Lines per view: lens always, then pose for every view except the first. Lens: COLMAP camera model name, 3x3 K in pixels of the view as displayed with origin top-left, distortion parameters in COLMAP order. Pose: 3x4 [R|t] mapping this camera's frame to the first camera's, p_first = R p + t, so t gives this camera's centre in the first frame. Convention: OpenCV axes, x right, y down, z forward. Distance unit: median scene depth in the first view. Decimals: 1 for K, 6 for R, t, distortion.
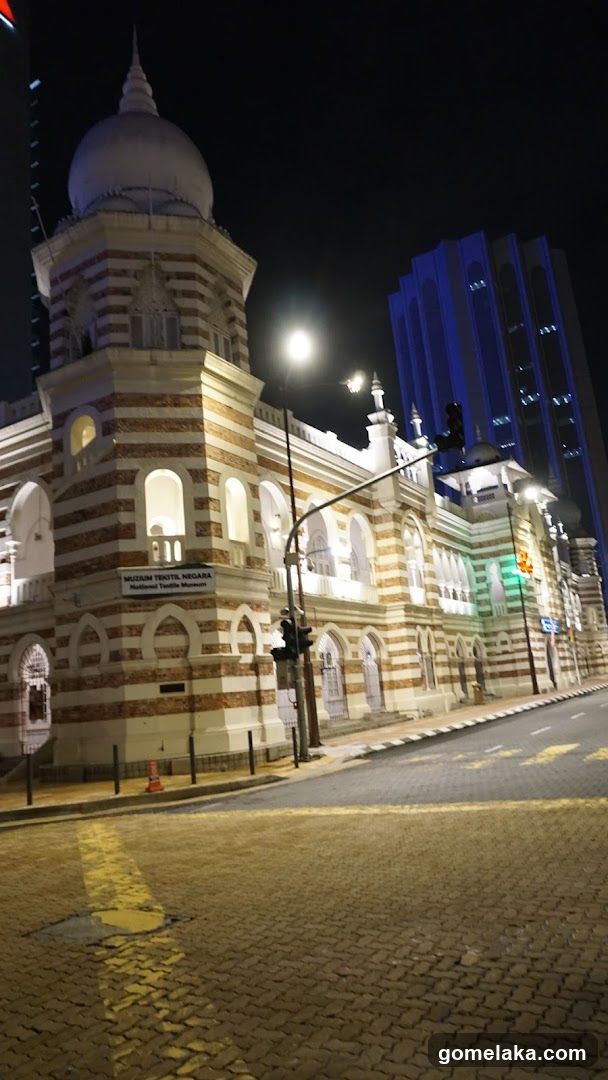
lens RADIAL K [[698.2, 0, 302.0], [0, 698.2, 538.8], [0, 0, 1]] dist [-0.058780, 0.035954]
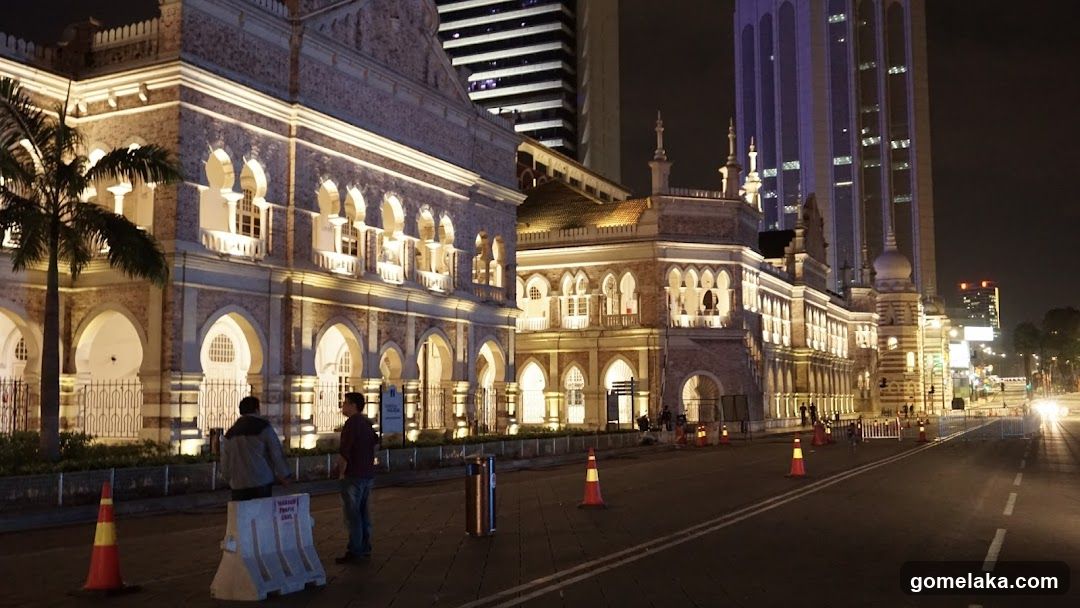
lens RADIAL K [[1059.8, 0, 535.9], [0, 1059.8, 306.5], [0, 0, 1]] dist [-0.008700, 0.000000]
pose [[0.988647, 0.092553, 0.118371, -3.140581], [-0.106049, 0.987883, 0.113315, -0.829507], [-0.106449, -0.124582, 0.986483, -5.059737]]
